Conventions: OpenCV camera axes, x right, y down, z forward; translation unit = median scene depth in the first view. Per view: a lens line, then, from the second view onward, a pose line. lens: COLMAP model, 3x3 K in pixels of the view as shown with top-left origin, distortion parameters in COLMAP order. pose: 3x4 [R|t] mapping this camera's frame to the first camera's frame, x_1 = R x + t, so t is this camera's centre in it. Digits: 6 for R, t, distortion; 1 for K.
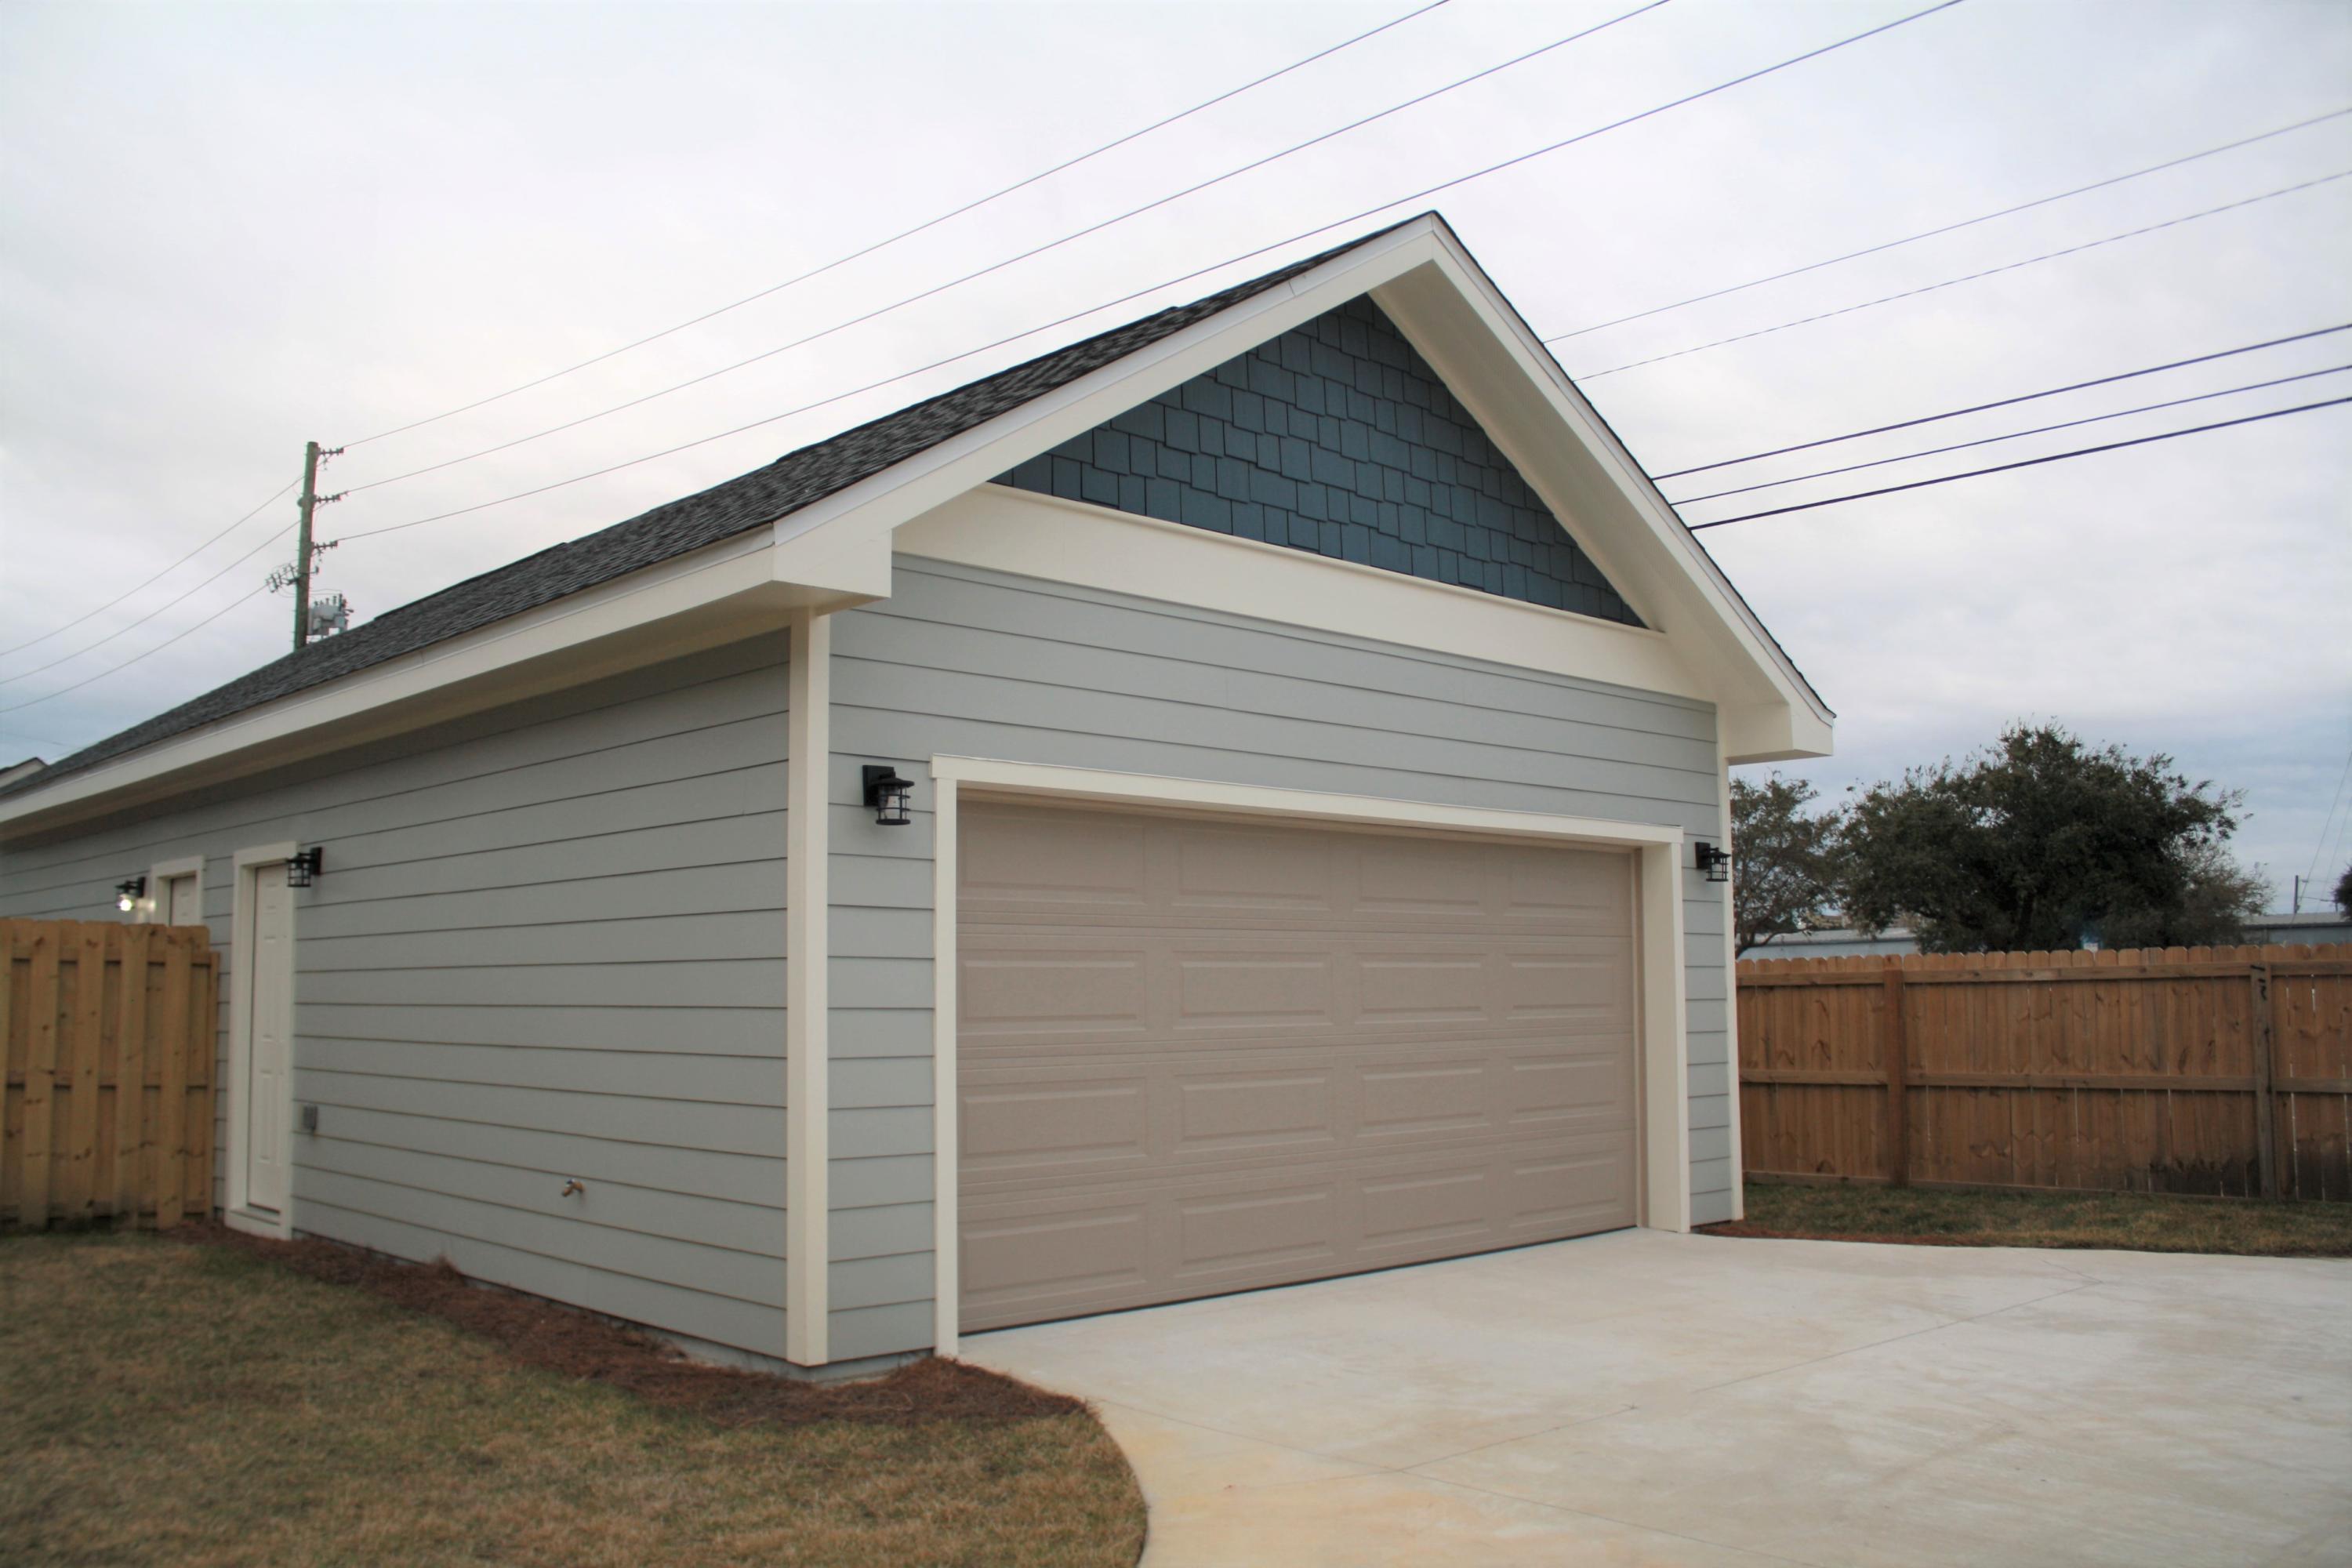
lens RADIAL K [[1964.2, 0, 1176.0], [0, 1964.2, 784.0], [0, 0, 1]] dist [-0.183020, 0.168173]
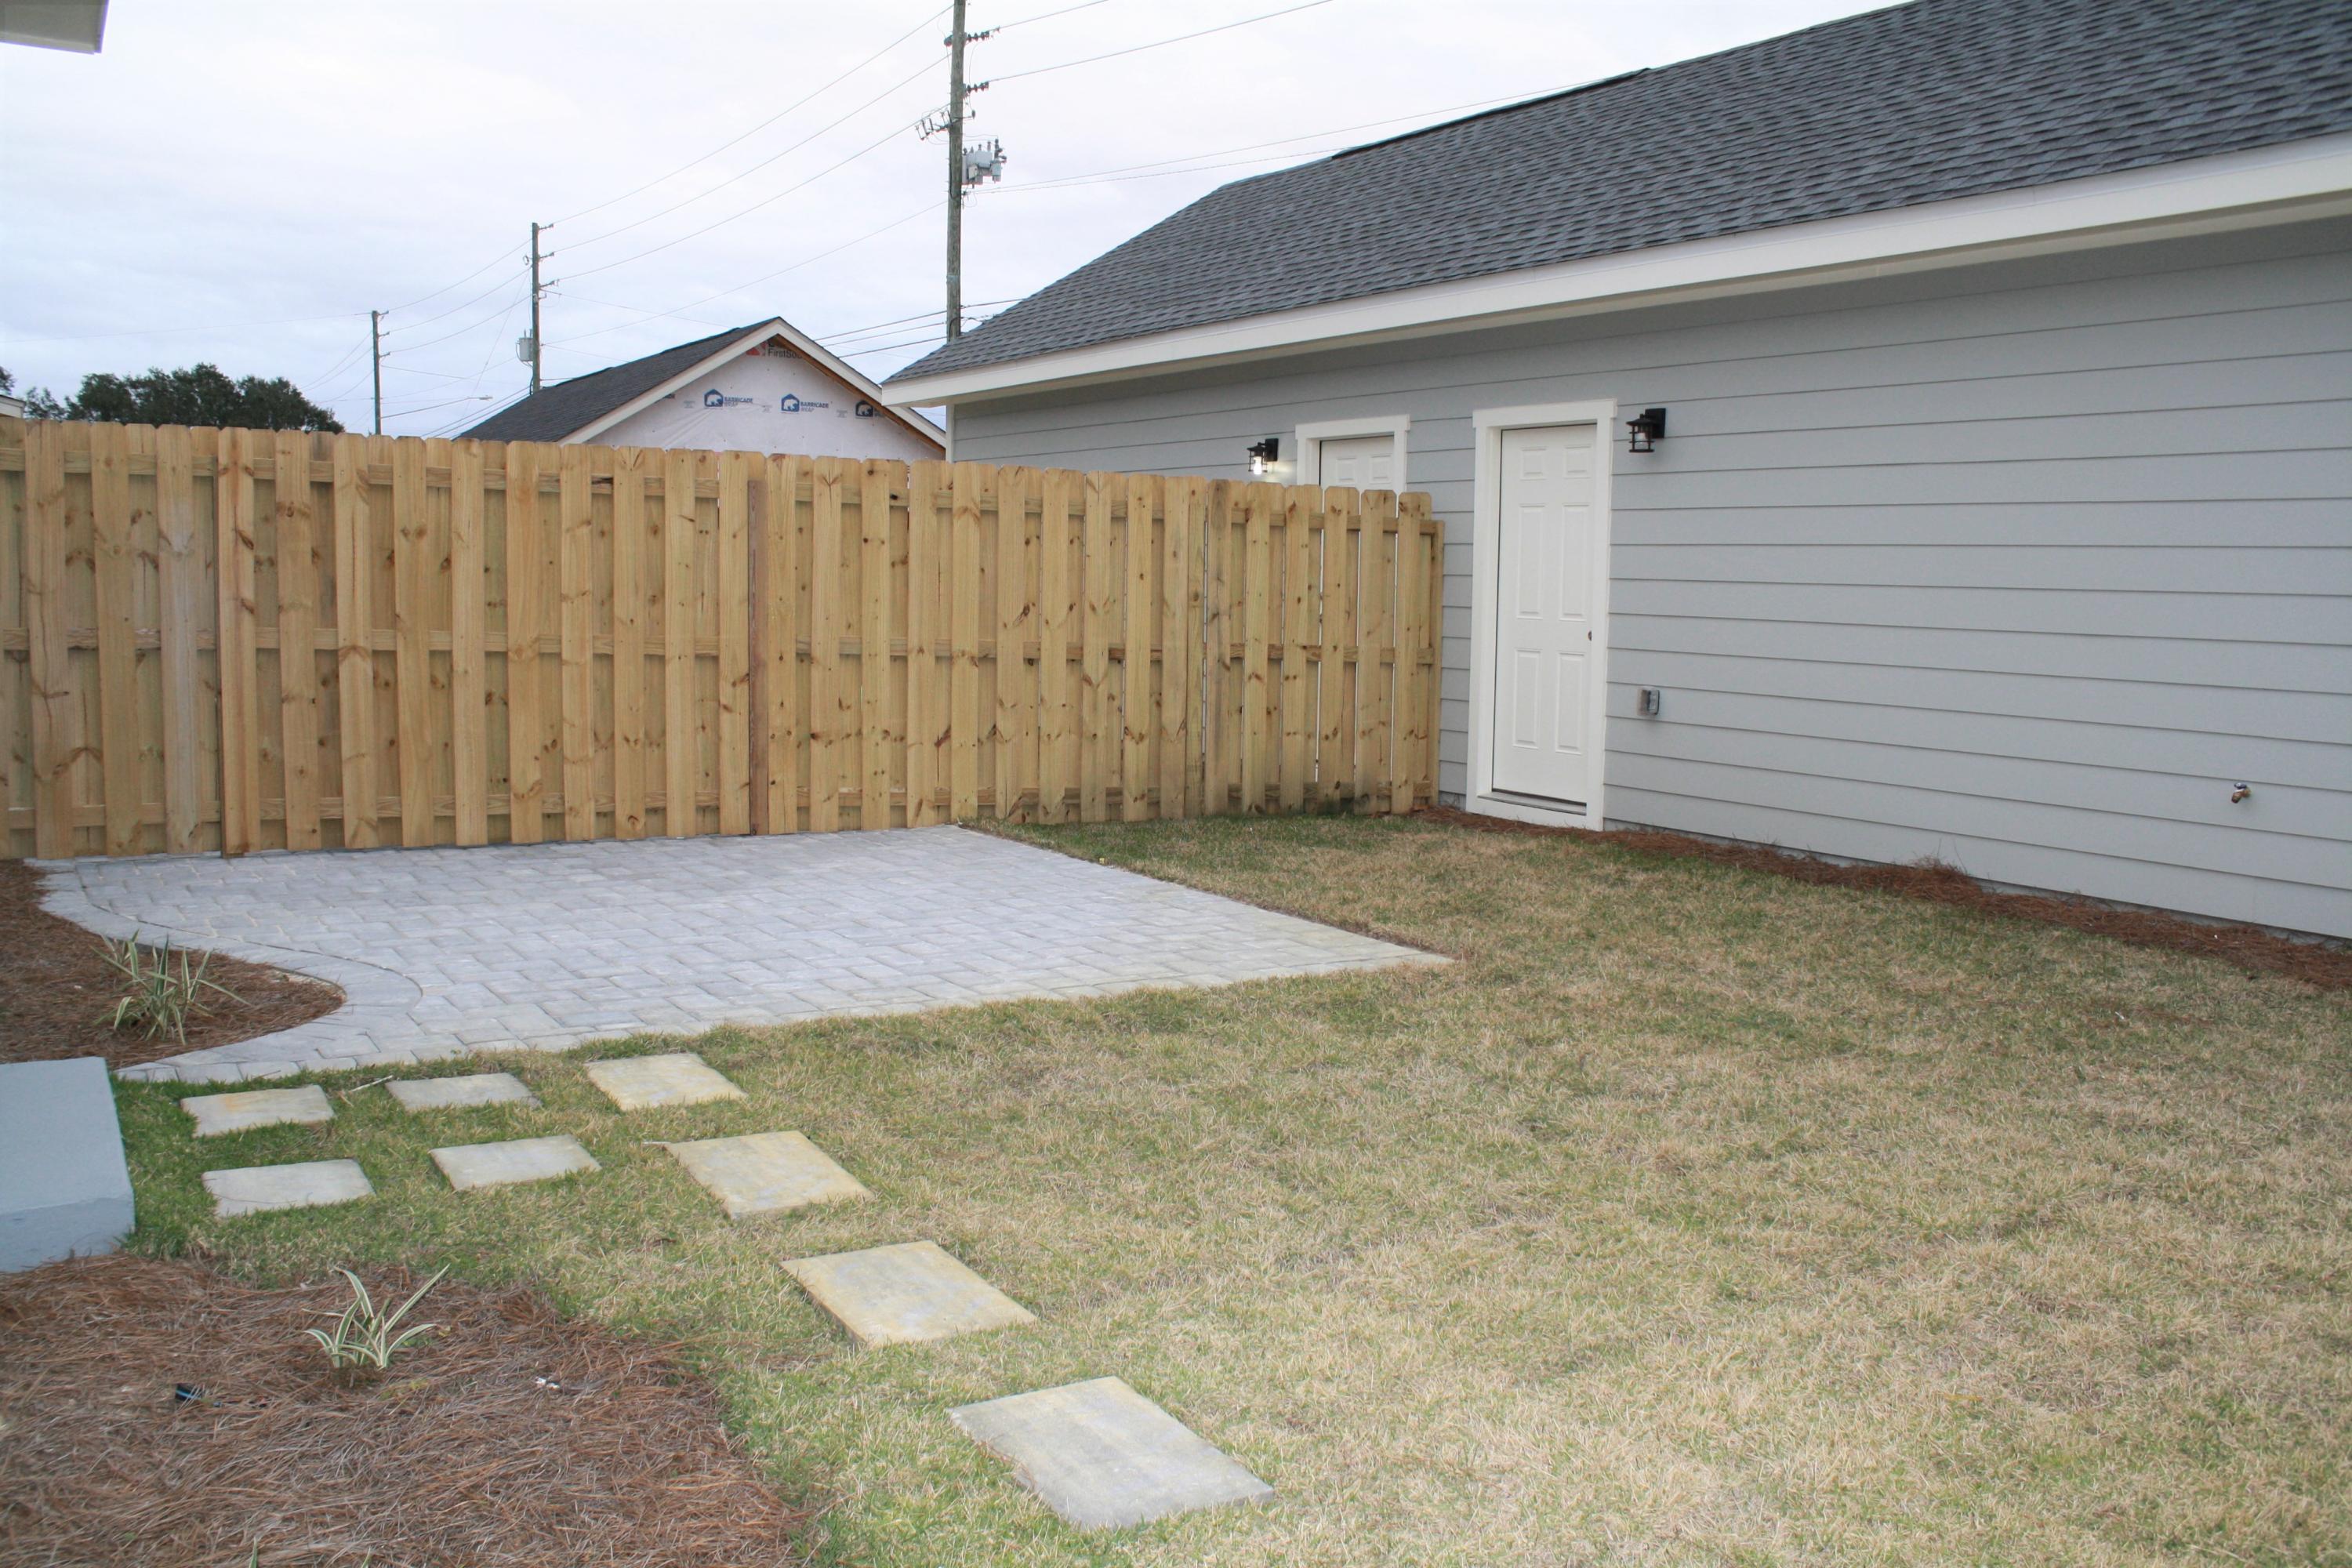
lens RADIAL K [[2049.8, 0, 1178.1], [0, 2049.8, 743.4], [0, 0, 1]] dist [-0.107007, 0.002261]
pose [[0.976180, 0.040444, -0.213159, -0.424512], [0.001340, 0.981329, 0.192331, 0.003219], [0.216958, -0.188035, 0.957900, -0.007468]]
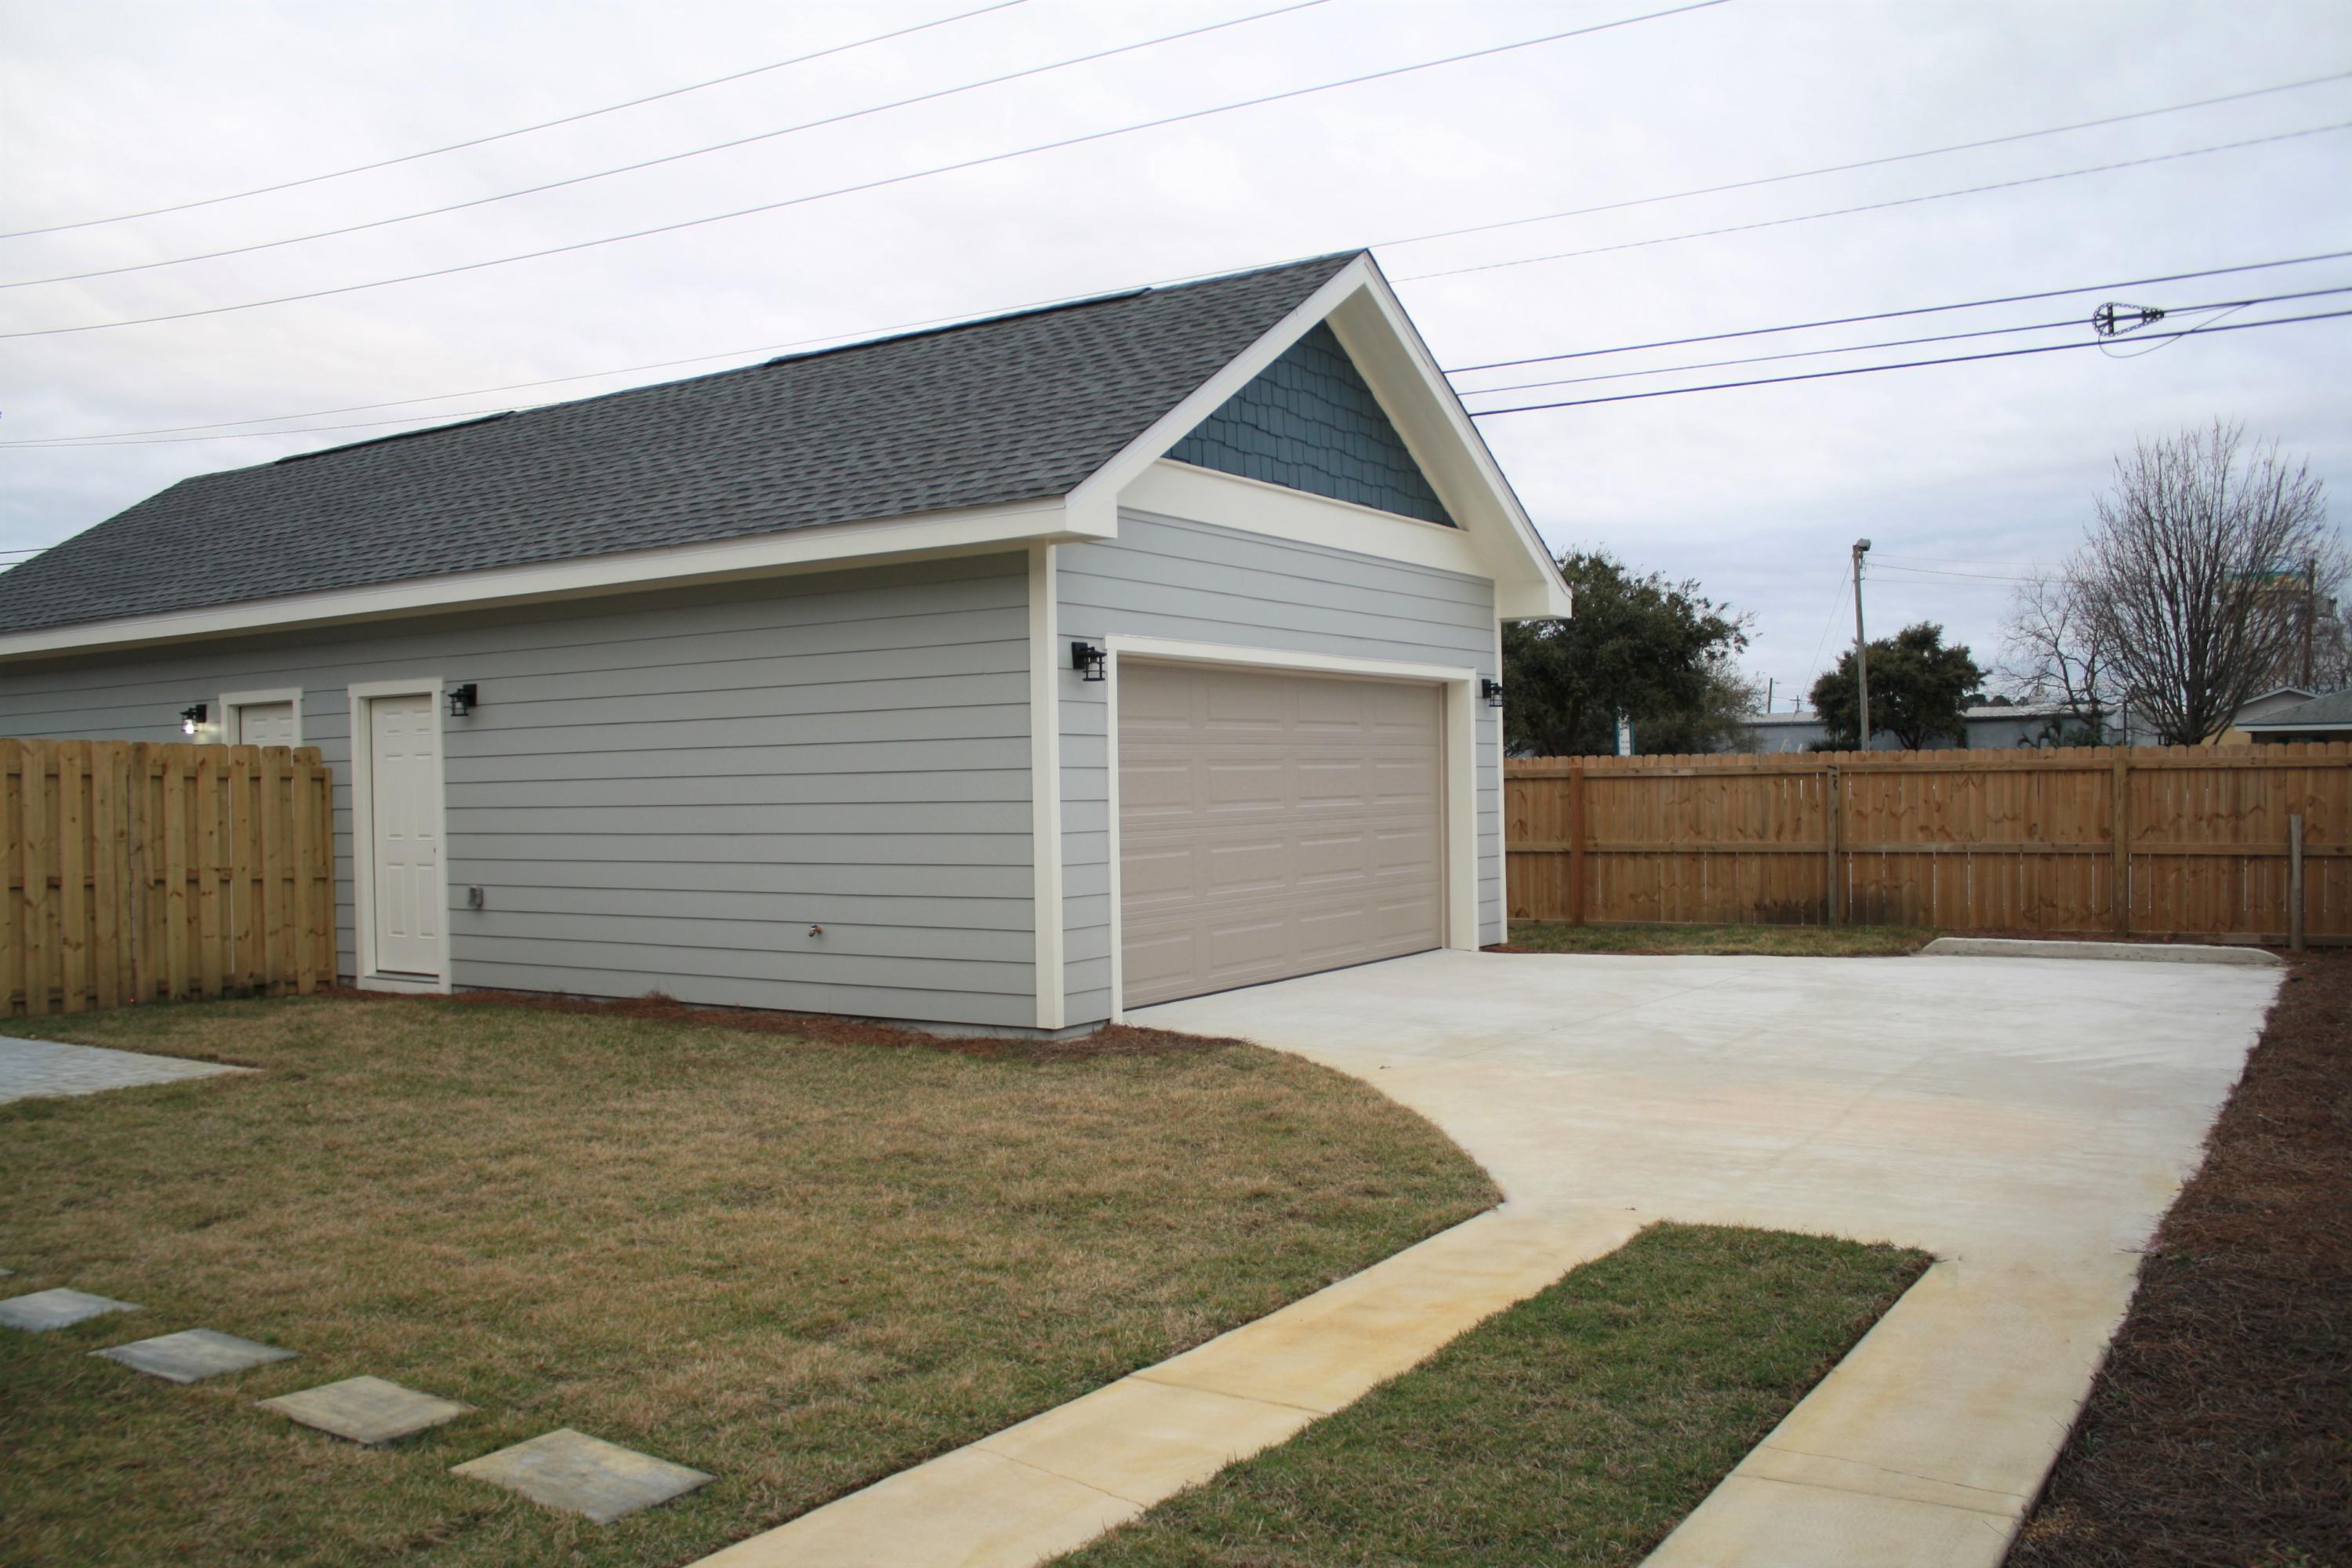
lens RADIAL K [[1964.2, 0, 1176.0], [0, 1964.2, 784.0], [0, 0, 1]] dist [-0.183020, 0.168173]
pose [[0.970125, -0.010658, 0.242372, -0.282848], [-0.015230, 0.994389, 0.104688, -0.037942], [-0.242127, -0.105251, 0.964519, -0.317465]]
